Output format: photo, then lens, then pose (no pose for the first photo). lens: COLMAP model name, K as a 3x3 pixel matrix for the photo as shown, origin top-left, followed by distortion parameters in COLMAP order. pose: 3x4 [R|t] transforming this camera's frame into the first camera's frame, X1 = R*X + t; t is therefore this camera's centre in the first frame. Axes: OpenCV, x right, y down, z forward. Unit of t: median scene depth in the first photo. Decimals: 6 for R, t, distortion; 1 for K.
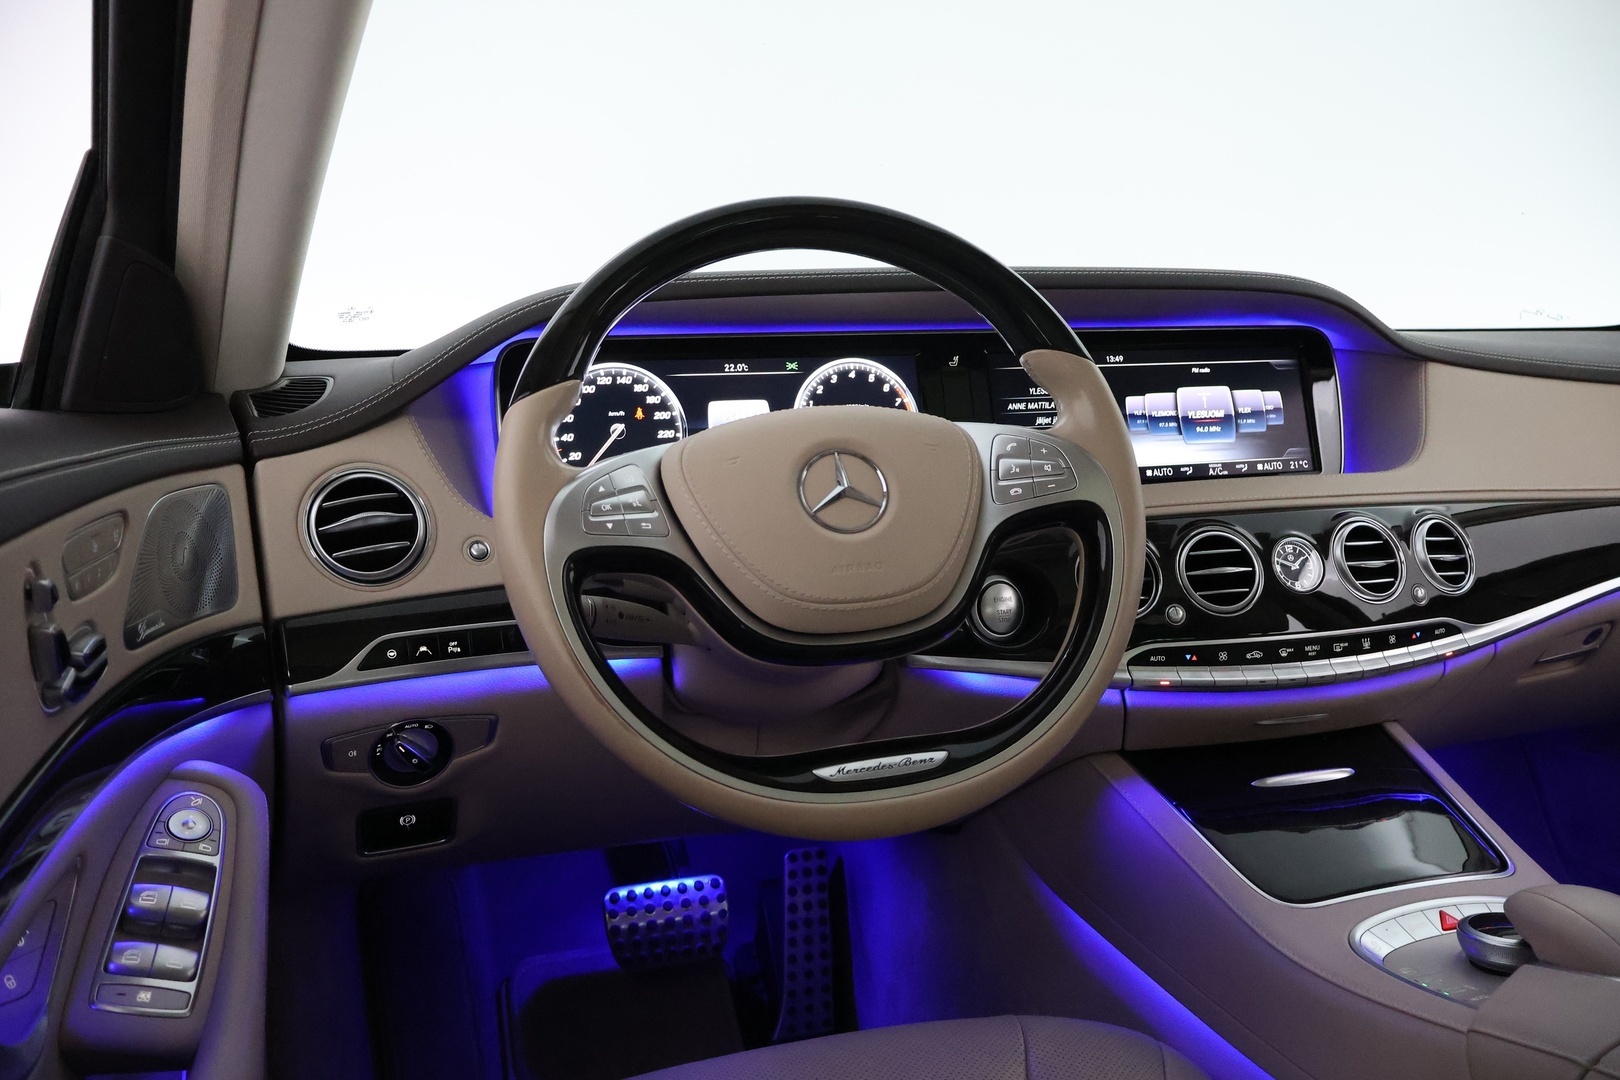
lens RADIAL K [[1345.8, 0, 816.1], [0, 1345.8, 540.1], [0, 0, 1]] dist [-0.009454, 0.005065]
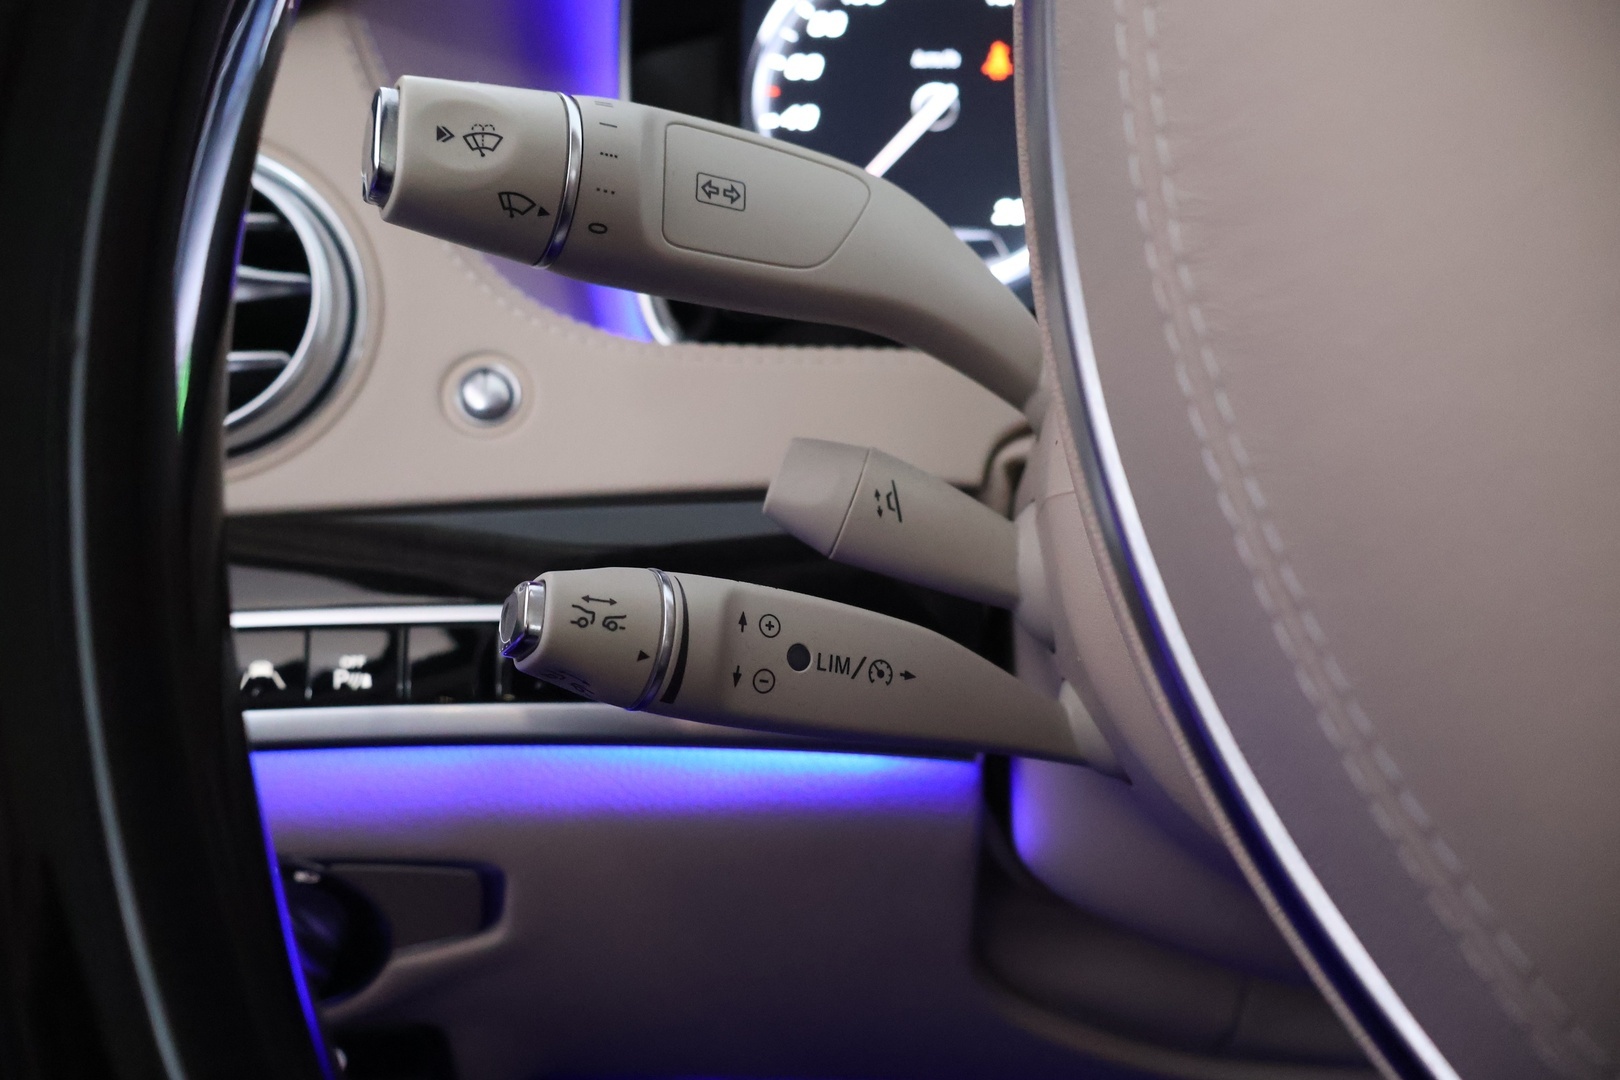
lens RADIAL K [[1345.8, 0, 816.1], [0, 1345.8, 540.1], [0, 0, 1]] dist [-0.009454, 0.005065]
pose [[0.944844, 0.093315, -0.313946, -0.050937], [-0.070840, 0.994089, 0.082276, 0.009667], [0.319768, -0.055498, 0.945869, 0.630890]]
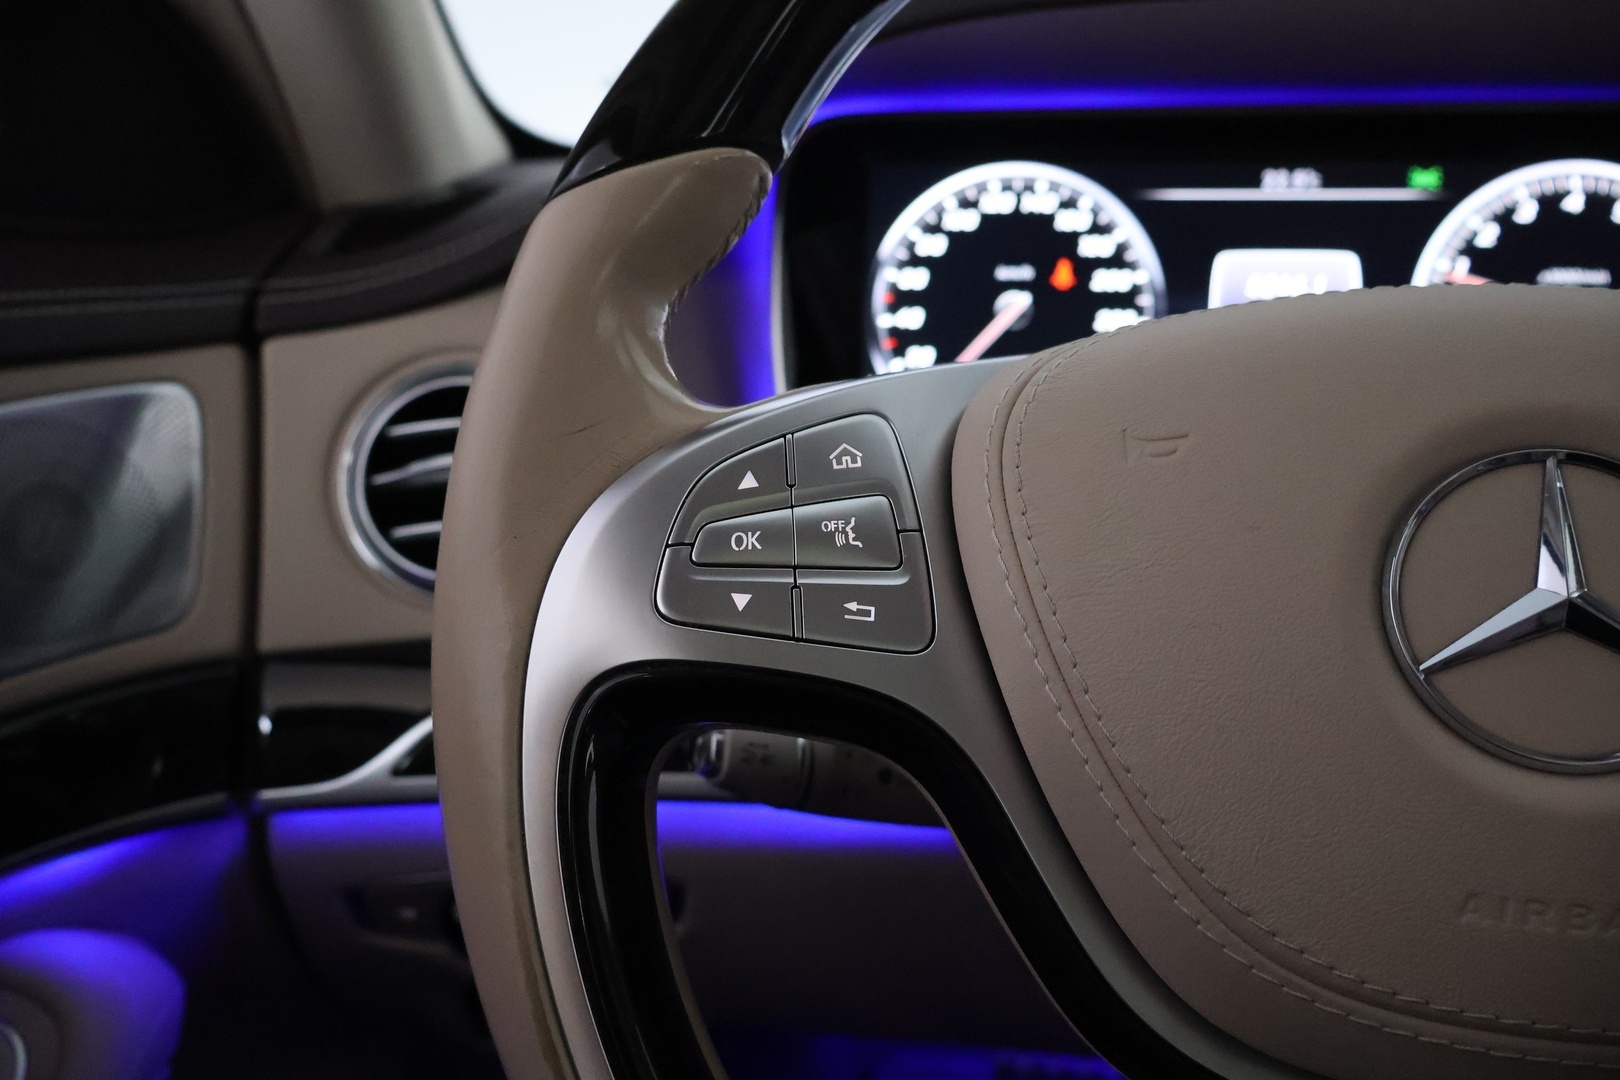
lens RADIAL K [[1345.8, 0, 816.1], [0, 1345.8, 540.1], [0, 0, 1]] dist [-0.009454, 0.005065]
pose [[0.904221, 0.114338, -0.411474, -0.003662], [-0.074592, 0.990967, 0.111446, -0.047509], [0.420500, -0.070079, 0.904582, 0.527241]]
